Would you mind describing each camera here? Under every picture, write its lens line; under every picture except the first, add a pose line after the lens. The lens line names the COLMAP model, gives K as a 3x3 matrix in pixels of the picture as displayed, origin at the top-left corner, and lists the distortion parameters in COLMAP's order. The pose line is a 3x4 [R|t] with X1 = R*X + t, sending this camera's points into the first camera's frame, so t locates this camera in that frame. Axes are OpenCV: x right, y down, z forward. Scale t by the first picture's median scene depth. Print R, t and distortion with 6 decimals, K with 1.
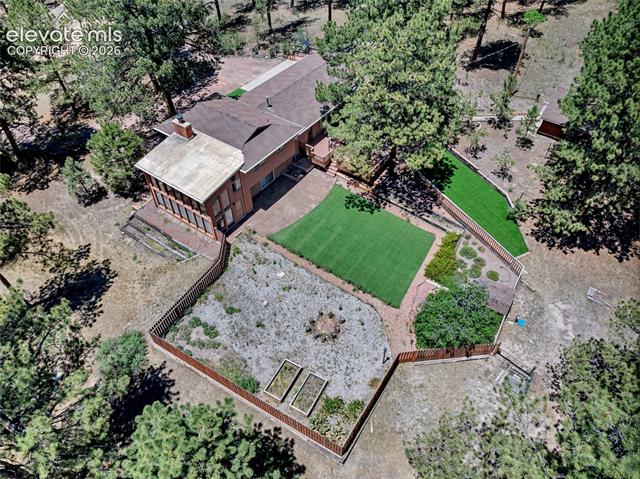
lens RADIAL K [[457.5, 0, 318.0], [0, 457.5, 231.1], [0, 0, 1]] dist [-0.036892, -0.005685]
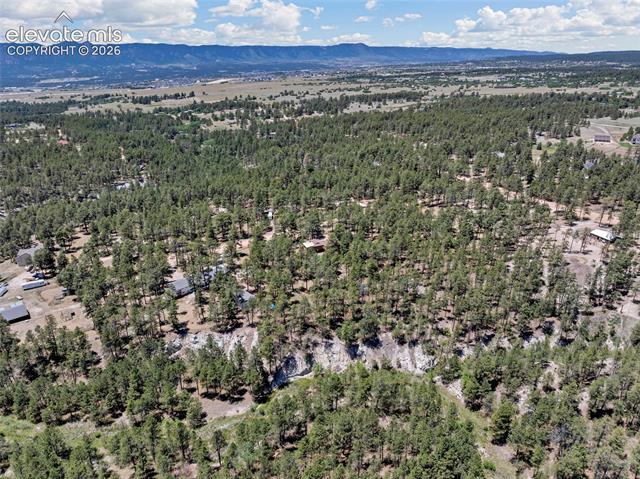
lens RADIAL K [[457.5, 0, 318.0], [0, 457.5, 231.1], [0, 0, 1]] dist [-0.036892, -0.005685]
pose [[0.837279, 0.192626, -0.511721, 3.394567], [-0.387515, 0.869306, -0.306823, 1.765066], [0.385740, 0.455196, 0.802497, -4.710518]]
